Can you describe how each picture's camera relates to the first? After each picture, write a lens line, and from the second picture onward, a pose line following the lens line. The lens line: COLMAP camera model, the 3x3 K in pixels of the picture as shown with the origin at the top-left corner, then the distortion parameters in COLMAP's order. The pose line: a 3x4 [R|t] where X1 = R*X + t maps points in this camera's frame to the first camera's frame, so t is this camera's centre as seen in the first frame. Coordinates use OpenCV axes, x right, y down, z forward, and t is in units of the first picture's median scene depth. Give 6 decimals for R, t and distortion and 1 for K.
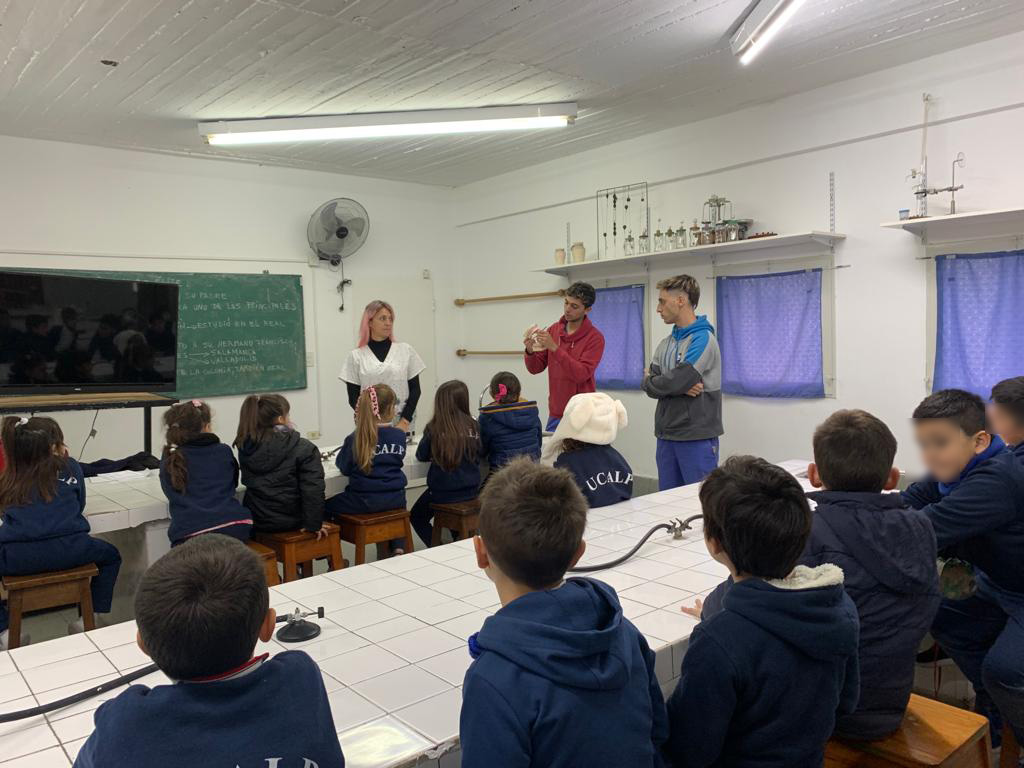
lens RADIAL K [[785.9, 0, 513.6], [0, 785.9, 369.6], [0, 0, 1]] dist [0.037121, -0.043472]
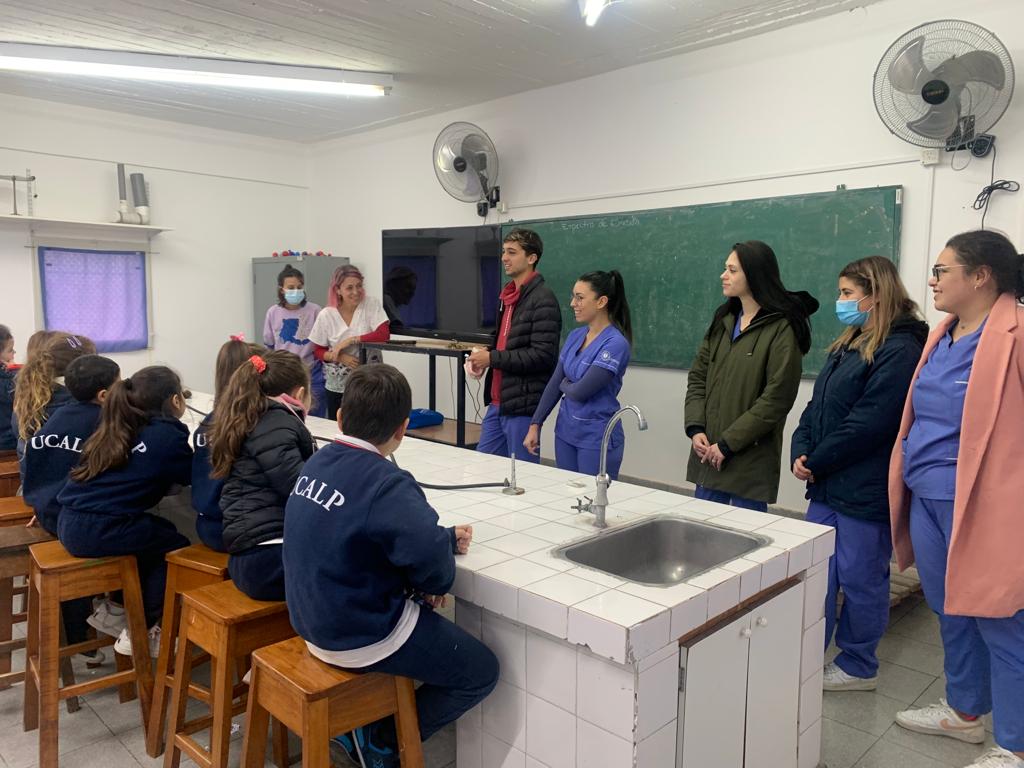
lens RADIAL K [[785.9, 0, 508.0], [0, 785.9, 381.2], [0, 0, 1]] dist [0.037121, -0.043472]
pose [[0.074057, 0.127002, -0.989134, 0.378473], [-0.061874, 0.990532, 0.122549, -0.040174], [0.995333, 0.052126, 0.081214, 0.864574]]
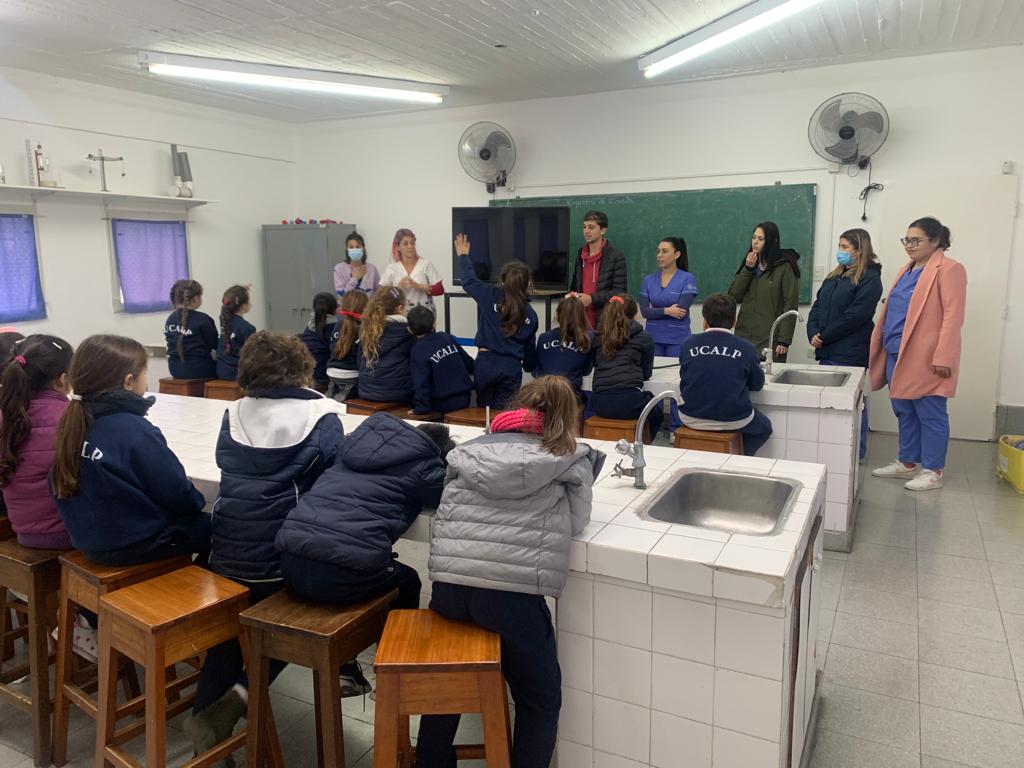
lens RADIAL K [[785.9, 0, 500.2], [0, 785.9, 376.4], [0, 0, 1]] dist [0.037121, -0.043472]
pose [[0.372437, 0.163919, -0.913467, 0.636847], [-0.046242, 0.986333, 0.158141, -0.029580], [0.926905, -0.016657, 0.374927, 0.363832]]
